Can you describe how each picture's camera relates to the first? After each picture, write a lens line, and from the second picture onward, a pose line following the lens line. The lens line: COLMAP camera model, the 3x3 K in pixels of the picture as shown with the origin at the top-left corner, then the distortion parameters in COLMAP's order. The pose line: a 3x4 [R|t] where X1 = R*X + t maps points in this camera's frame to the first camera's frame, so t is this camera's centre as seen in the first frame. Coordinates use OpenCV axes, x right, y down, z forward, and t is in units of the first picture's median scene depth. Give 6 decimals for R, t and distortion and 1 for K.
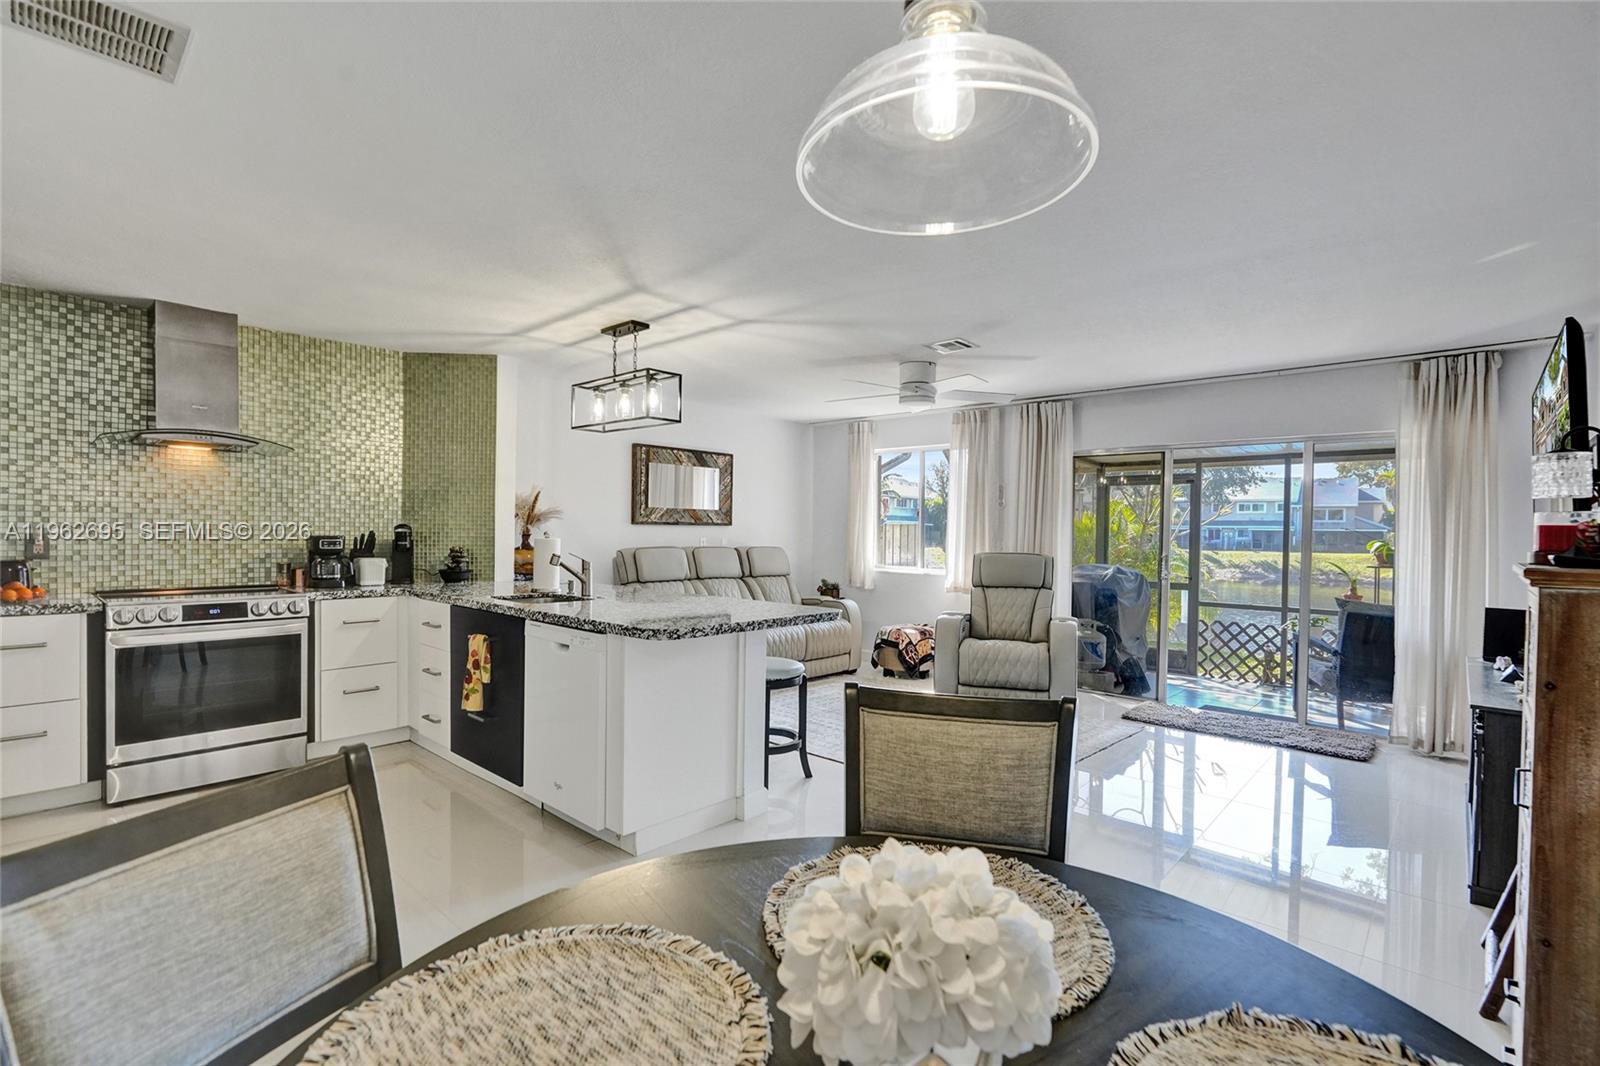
lens RADIAL K [[744.7, 0, 803.1], [0, 744.7, 530.3], [0, 0, 1]] dist [-0.041937, 0.017823]
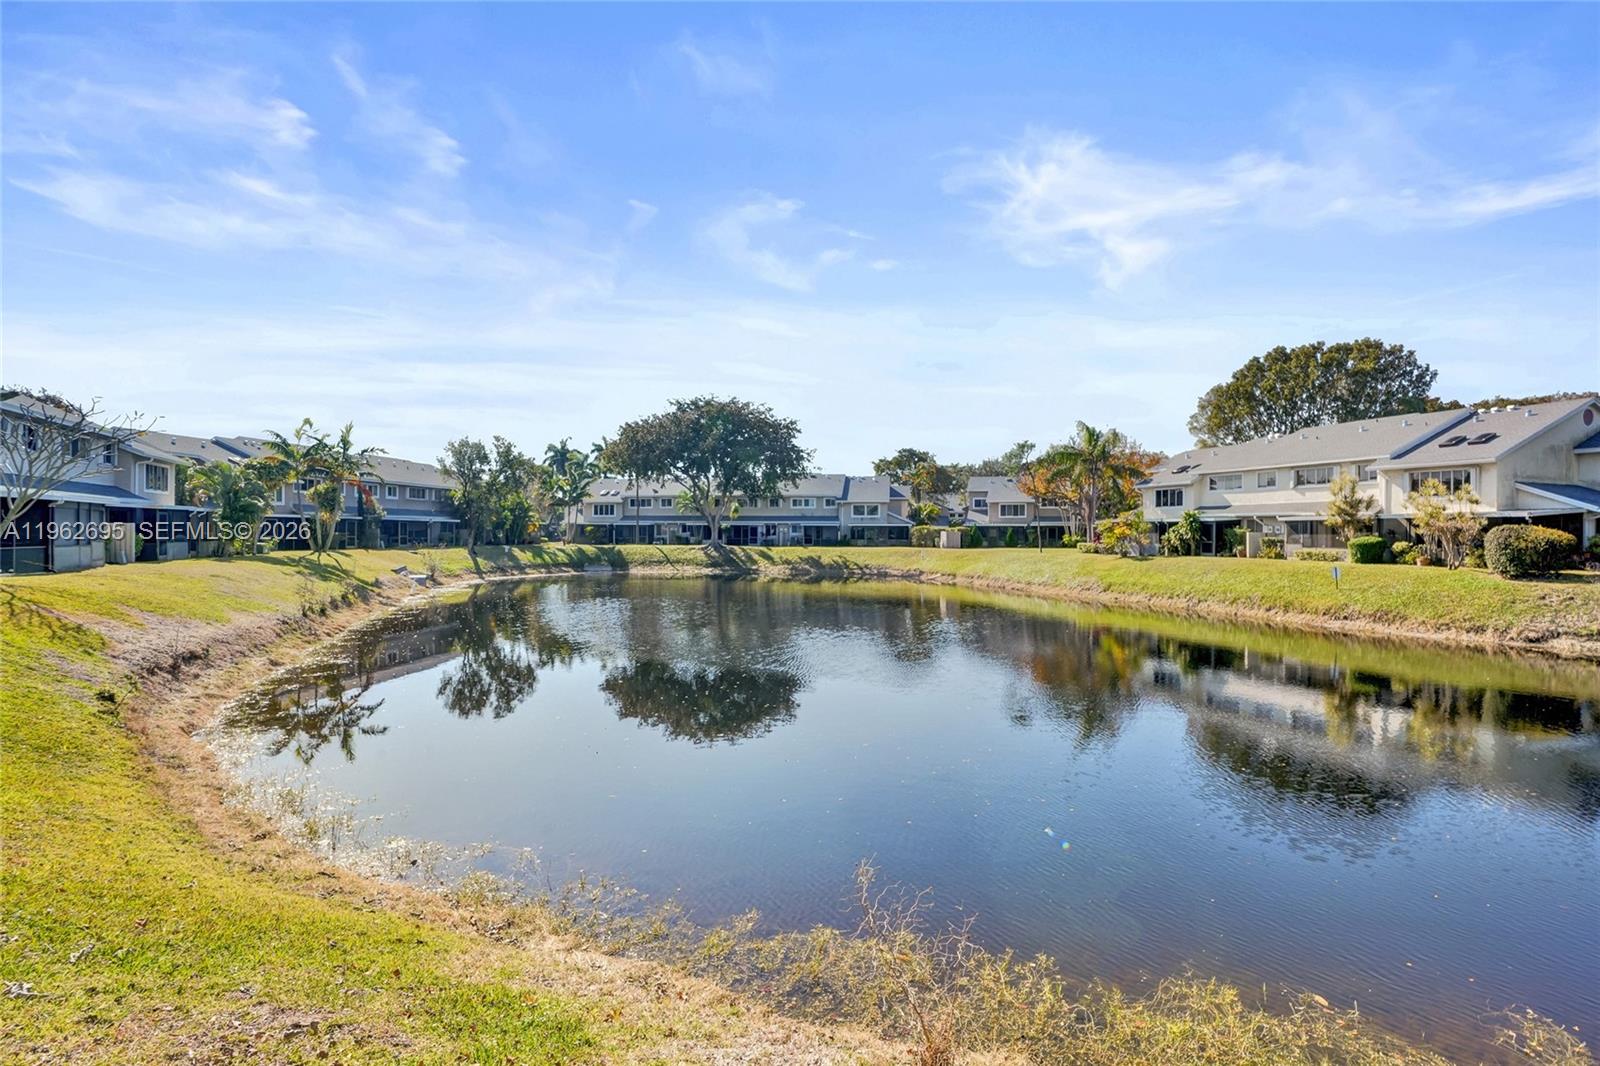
lens RADIAL K [[744.7, 0, 817.9], [0, 744.7, 520.1], [0, 0, 1]] dist [-0.041937, 0.017823]
pose [[0.859607, 0.001205, 0.510955, 1.706813], [0.005177, 0.999925, -0.011068, 0.052784], [-0.510930, 0.012159, 0.859536, 1.915297]]
